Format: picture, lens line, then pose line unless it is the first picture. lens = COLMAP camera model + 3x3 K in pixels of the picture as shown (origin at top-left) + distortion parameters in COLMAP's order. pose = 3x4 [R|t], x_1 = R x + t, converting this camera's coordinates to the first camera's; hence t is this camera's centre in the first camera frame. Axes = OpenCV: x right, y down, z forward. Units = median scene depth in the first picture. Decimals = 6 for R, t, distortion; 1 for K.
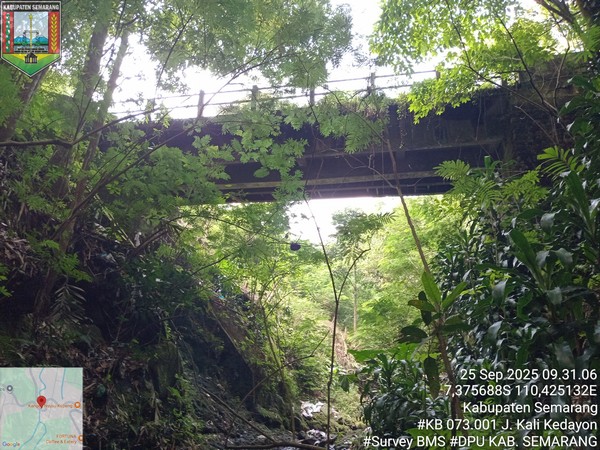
lens RADIAL K [[430.4, 0, 300.0], [0, 430.4, 225.0], [0, 0, 1]] dist [0.003151, -0.003314]
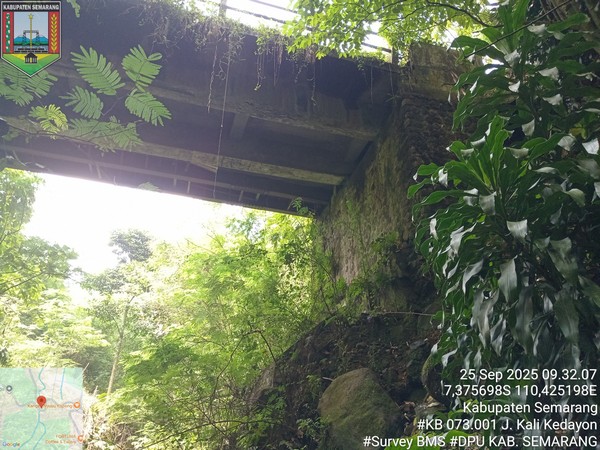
lens RADIAL K [[430.4, 0, 300.0], [0, 430.4, 225.0], [0, 0, 1]] dist [0.003151, -0.003314]
pose [[0.868018, 0.207237, 0.451218, 0.027764], [-0.144666, 0.974865, -0.169442, 0.062558], [-0.474991, 0.081802, 0.876180, 0.255388]]
